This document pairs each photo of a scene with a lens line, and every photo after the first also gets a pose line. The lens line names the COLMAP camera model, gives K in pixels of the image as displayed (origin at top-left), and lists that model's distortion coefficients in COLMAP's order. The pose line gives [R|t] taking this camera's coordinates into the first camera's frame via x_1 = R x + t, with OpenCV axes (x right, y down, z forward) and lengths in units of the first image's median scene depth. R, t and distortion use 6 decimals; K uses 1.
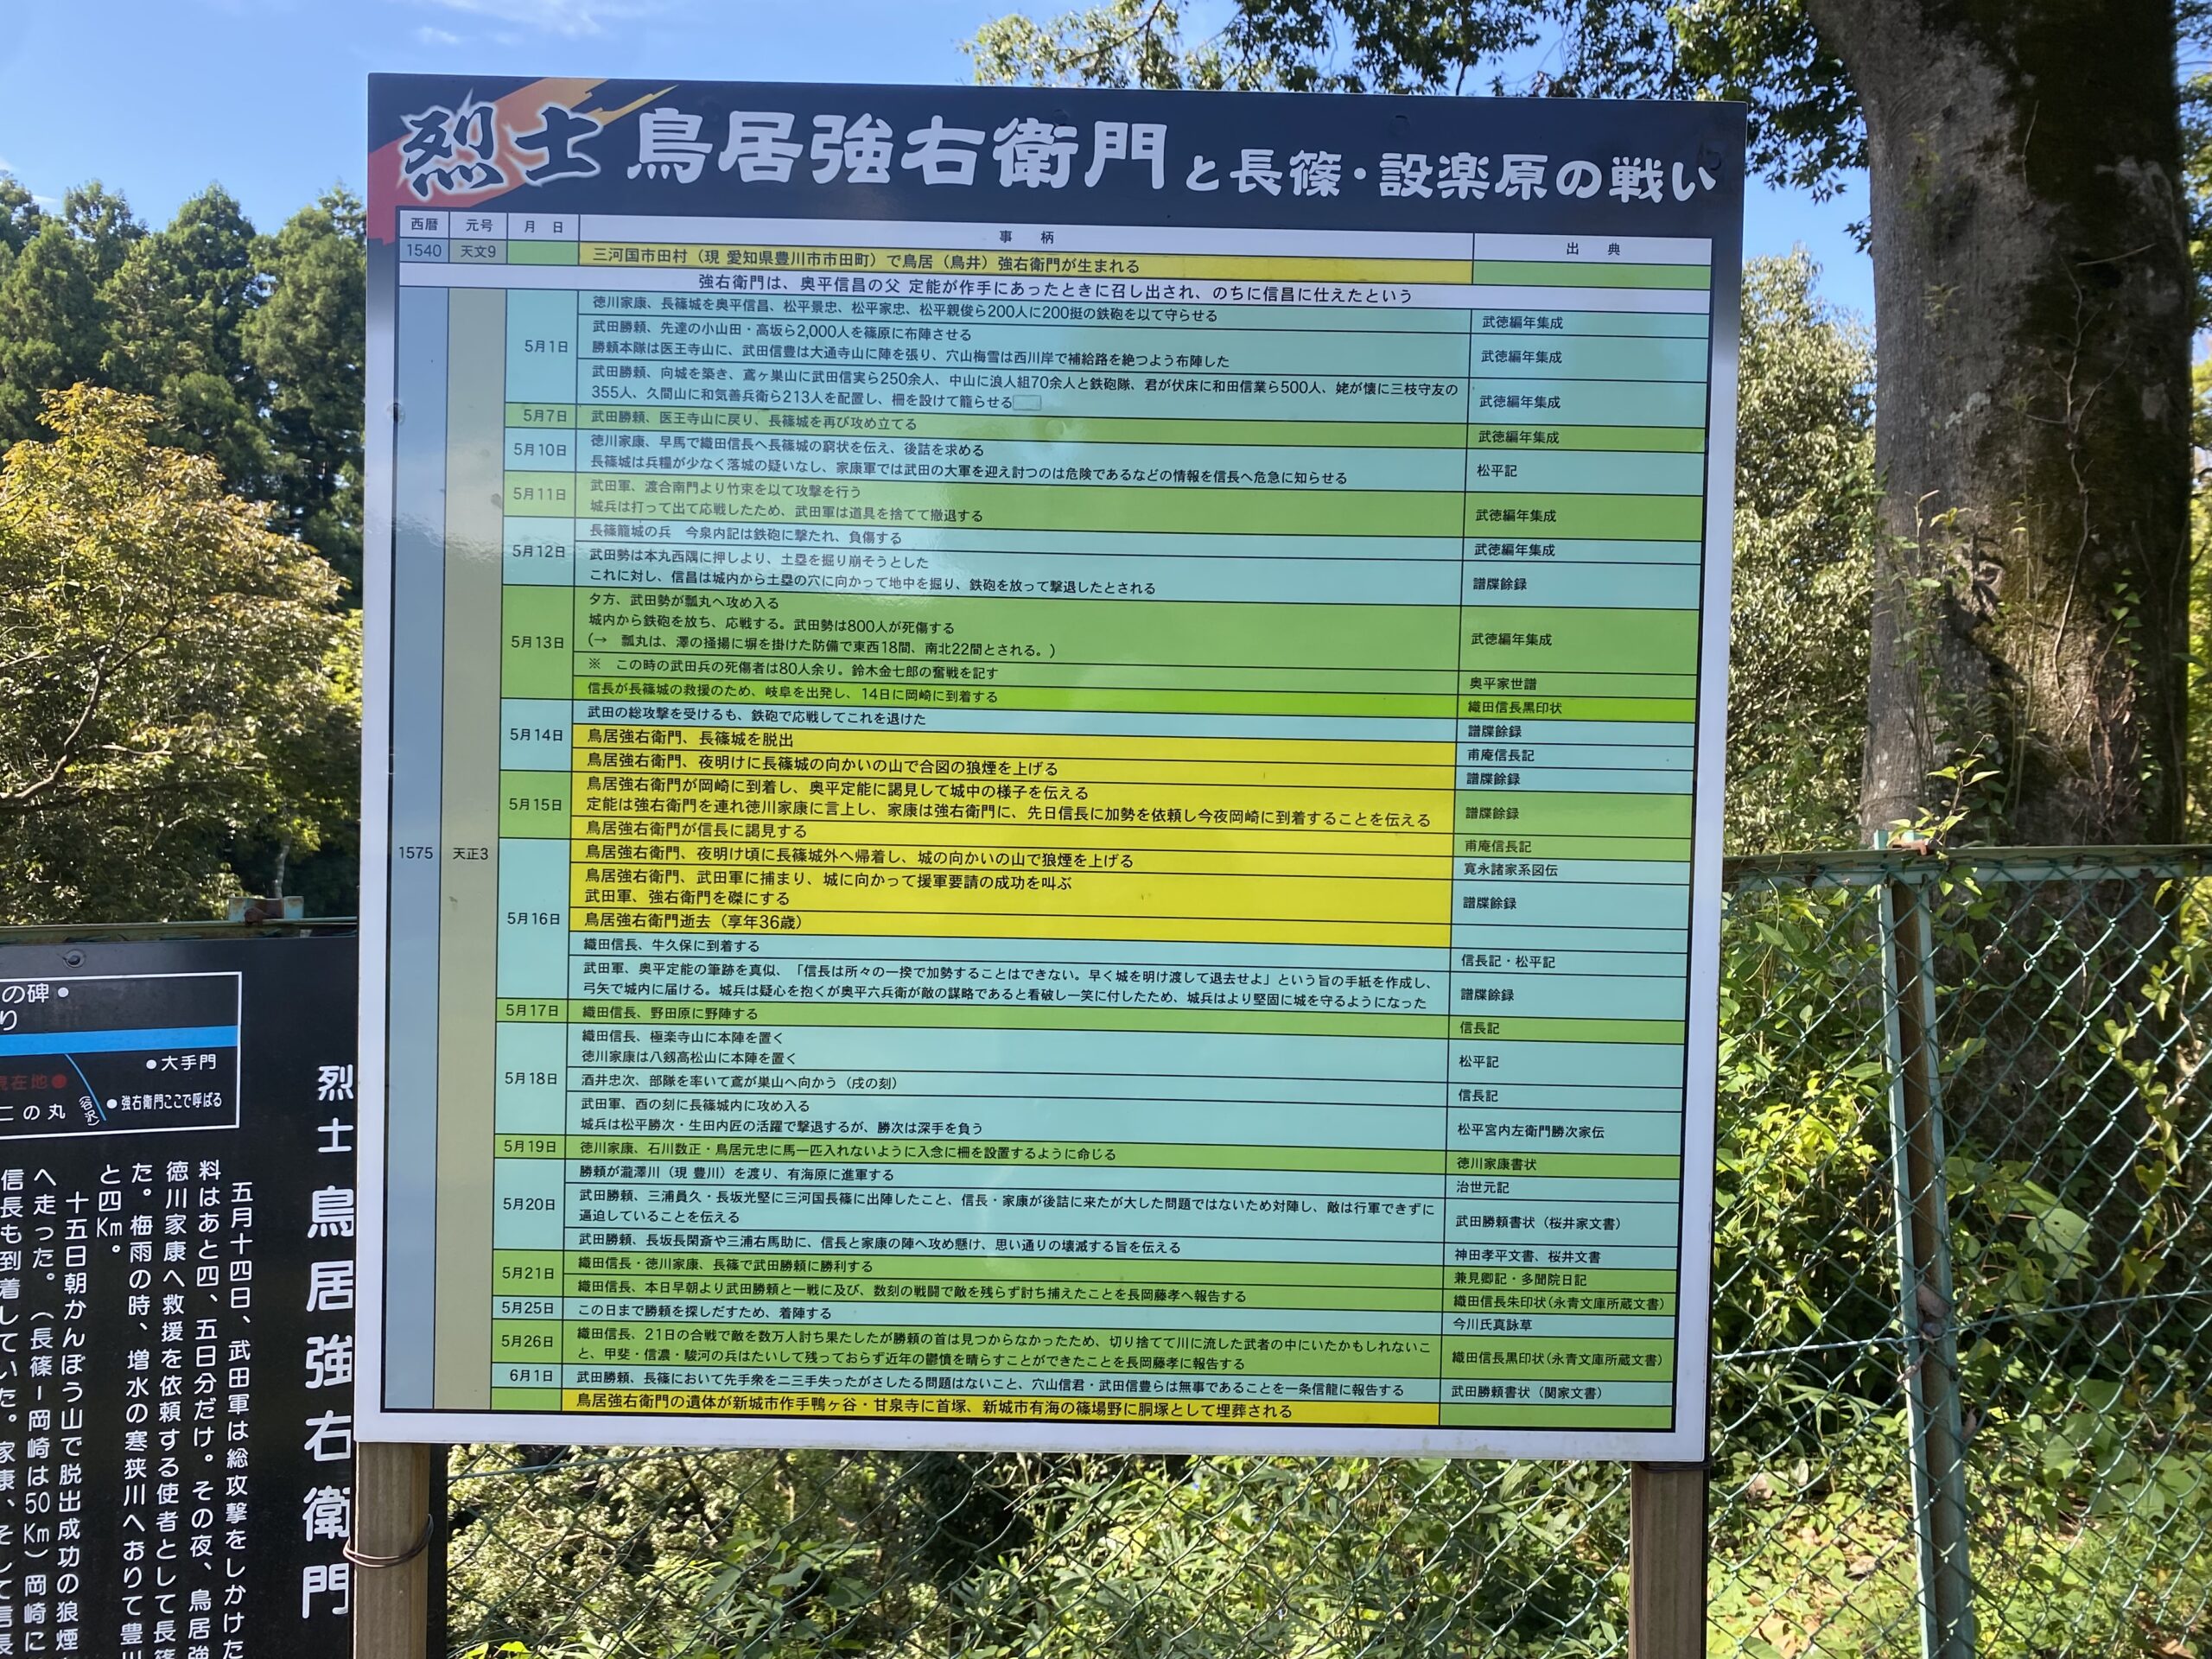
lens RADIAL K [[1722.1, 0, 1103.3], [0, 1722.1, 815.2], [0, 0, 1]] dist [0.028408, -0.020902]
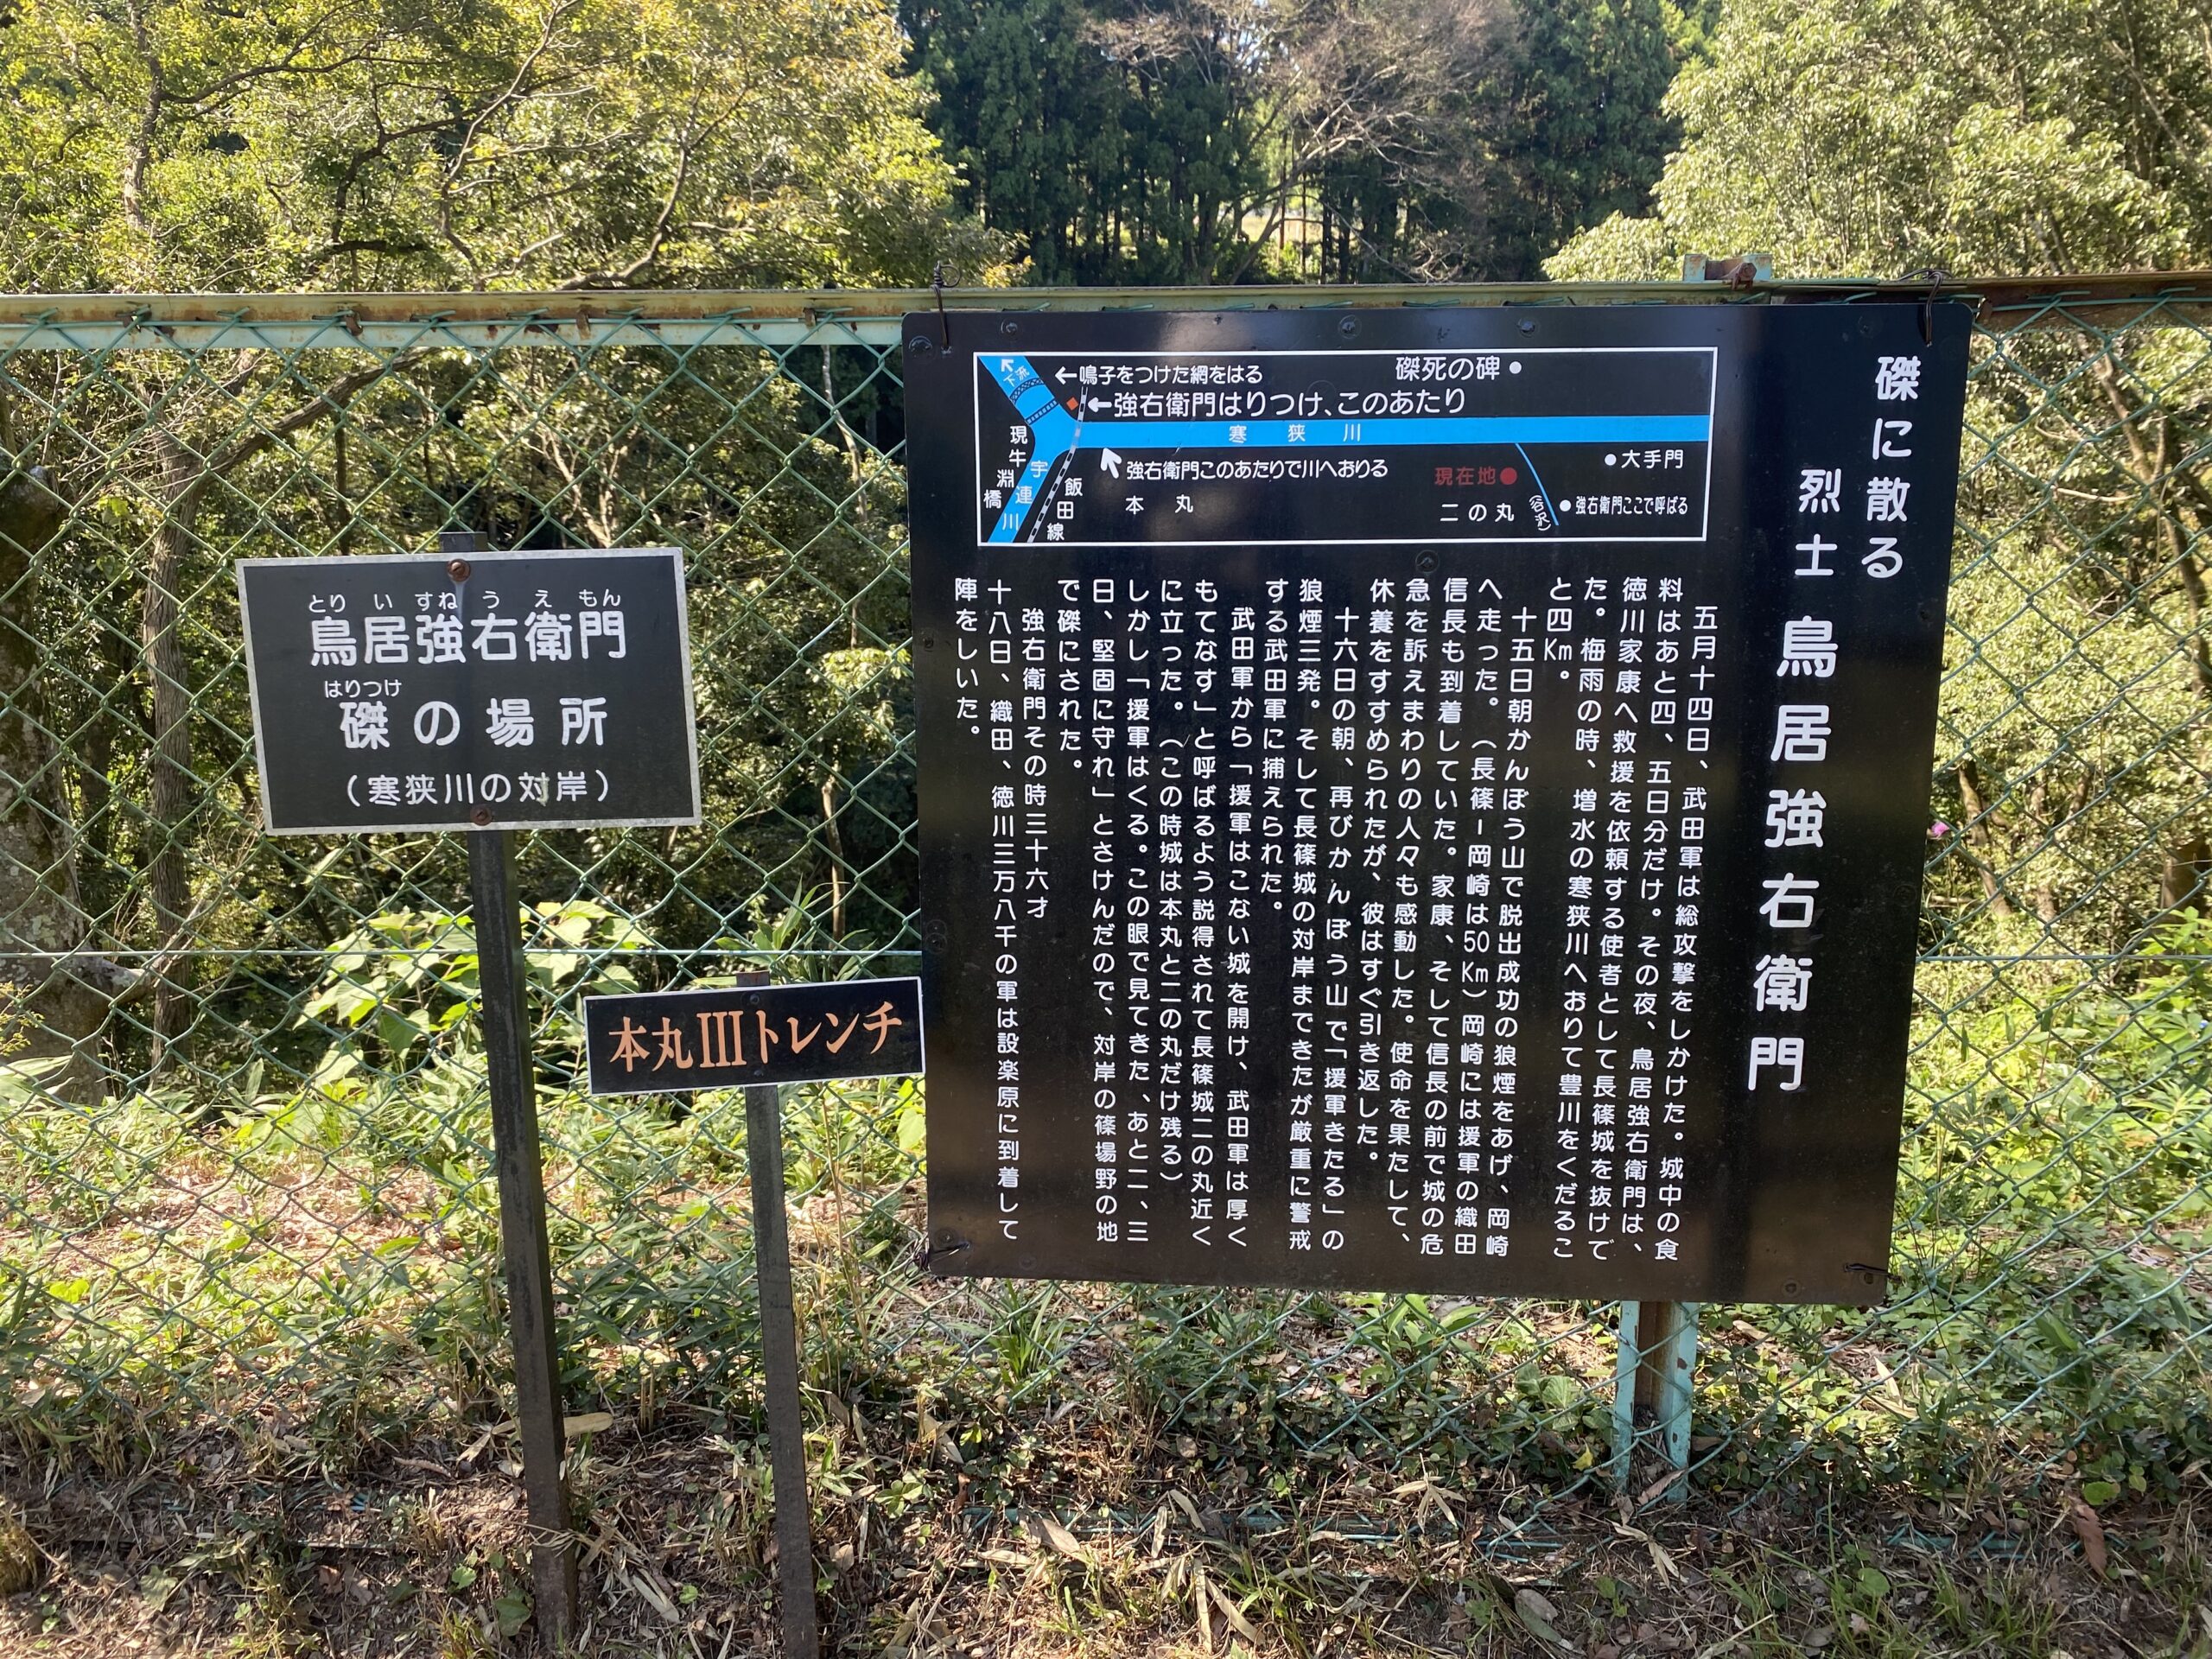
lens RADIAL K [[1722.1, 0, 1115.3], [0, 1722.1, 822.4], [0, 0, 1]] dist [0.028408, -0.020902]
pose [[0.968271, 0.075695, -0.238163, -0.574329], [-0.005267, 0.958993, 0.283383, 0.077502], [0.249847, -0.273137, 0.928963, 0.123997]]
